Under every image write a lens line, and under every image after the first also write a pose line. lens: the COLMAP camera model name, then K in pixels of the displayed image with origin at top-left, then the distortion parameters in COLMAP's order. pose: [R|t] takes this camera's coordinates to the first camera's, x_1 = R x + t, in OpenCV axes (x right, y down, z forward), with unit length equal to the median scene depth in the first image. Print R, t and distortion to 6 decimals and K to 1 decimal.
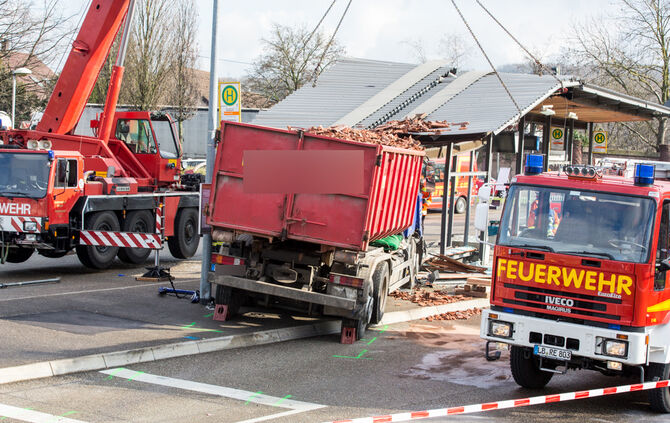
lens RADIAL K [[1545.4, 0, 335.0], [0, 1545.4, 211.5], [0, 0, 1]] dist [-0.332207, -0.262966]
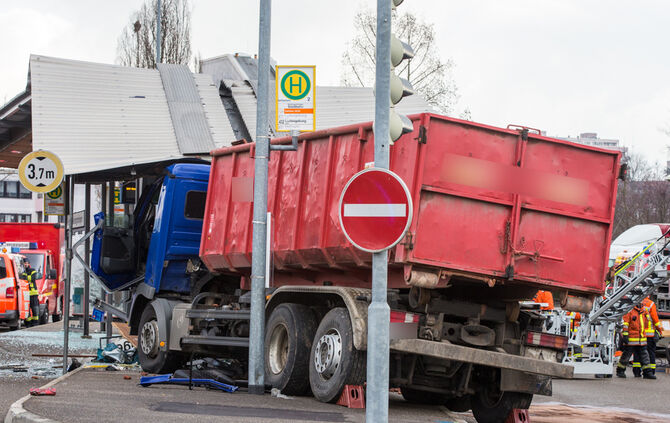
lens RADIAL K [[2281.7, 0, 335.0], [0, 2281.7, 211.5], [0, 0, 1]] dist [-0.011669, 0.589651]
pose [[0.830163, 0.006394, 0.557484, -0.688105], [0.030202, 0.997950, -0.056420, 0.042941], [-0.556702, 0.063675, 0.828268, 0.170219]]
